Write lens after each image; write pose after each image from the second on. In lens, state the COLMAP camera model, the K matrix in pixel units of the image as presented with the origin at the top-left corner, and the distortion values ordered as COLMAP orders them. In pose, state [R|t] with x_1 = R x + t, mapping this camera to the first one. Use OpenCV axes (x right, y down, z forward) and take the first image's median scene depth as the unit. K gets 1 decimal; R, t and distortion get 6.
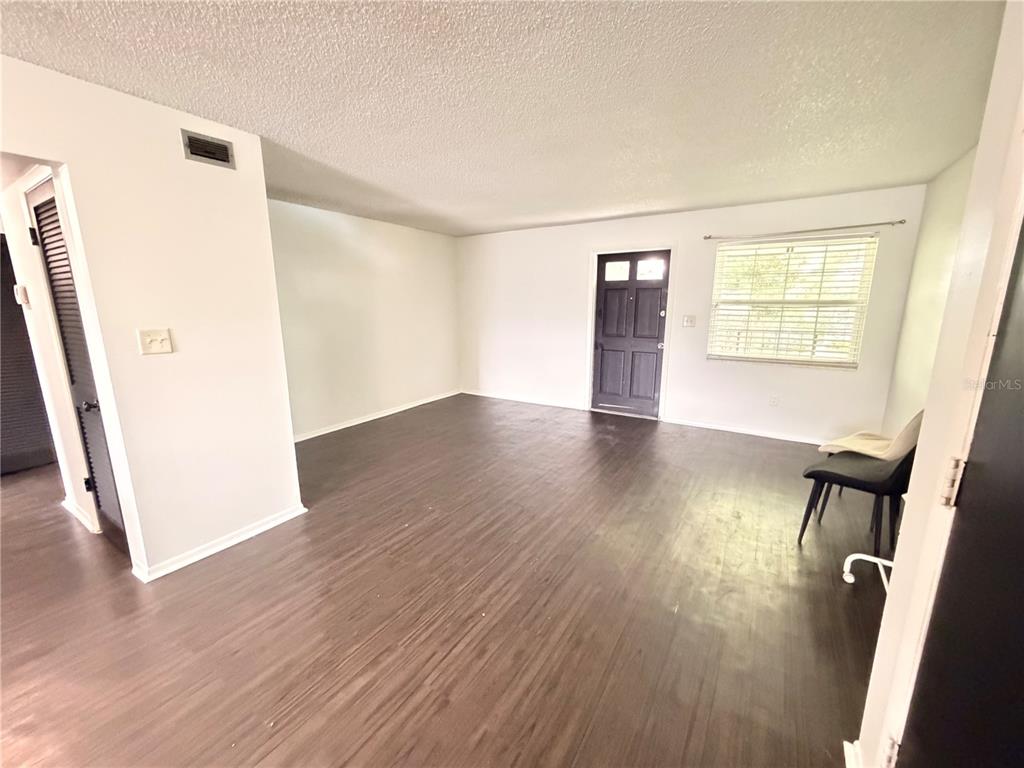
lens RADIAL K [[408.4, 0, 509.4], [0, 408.4, 383.9], [0, 0, 1]] dist [0.001610, 0.000147]
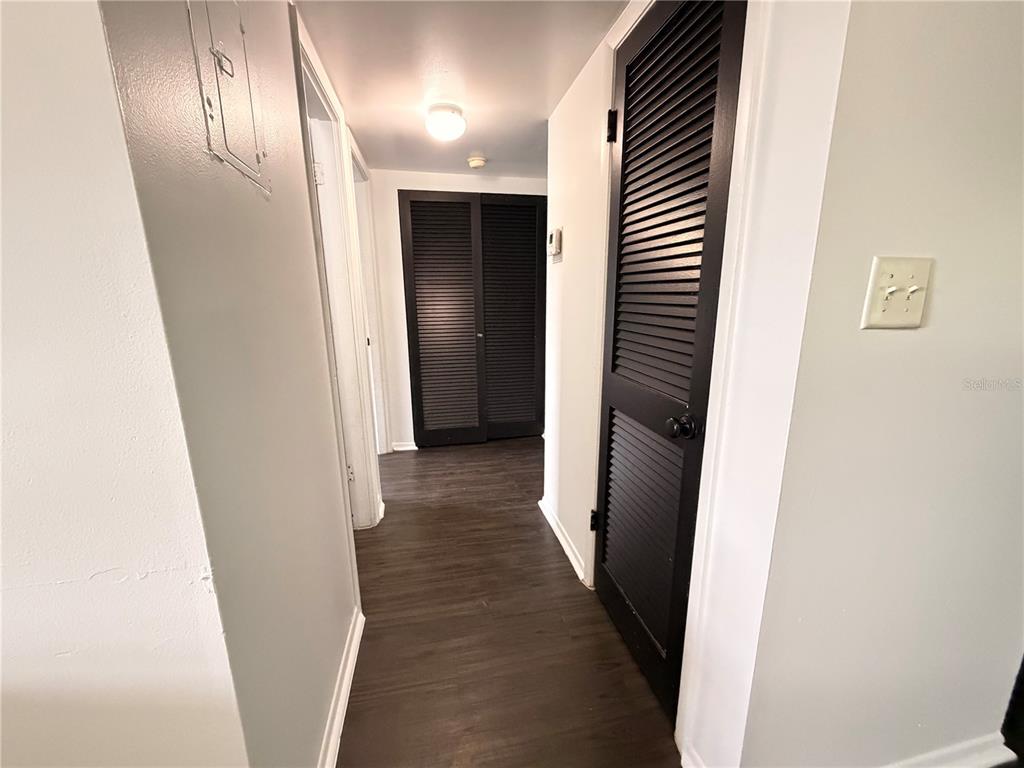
lens RADIAL K [[408.4, 0, 509.4], [0, 408.4, 383.9], [0, 0, 1]] dist [0.001610, 0.000147]
pose [[0.699214, 0.152653, -0.698425, -0.380142], [-0.133519, 0.987632, 0.082194, -0.005627], [0.702334, 0.035782, 0.710948, 0.229923]]
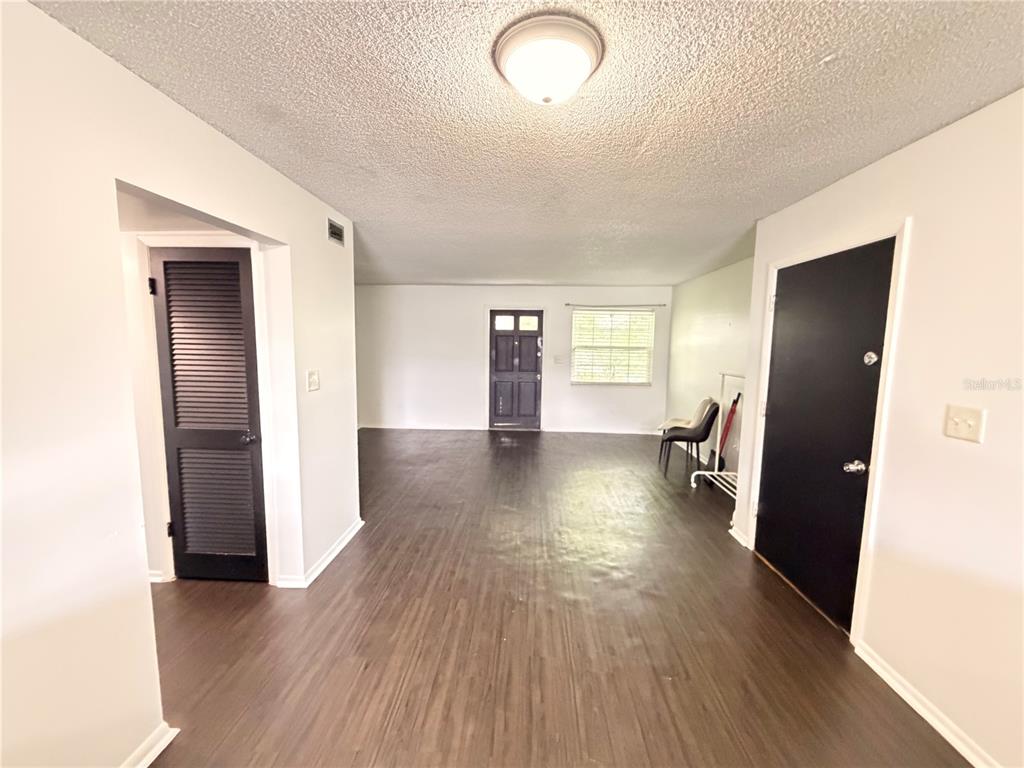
lens RADIAL K [[408.4, 0, 509.4], [0, 408.4, 383.9], [0, 0, 1]] dist [0.001610, 0.000147]
pose [[0.866268, -0.037955, 0.498136, -0.436242], [0.082459, 0.994296, -0.067639, 0.017002], [-0.492727, 0.099669, 0.864457, -0.160429]]
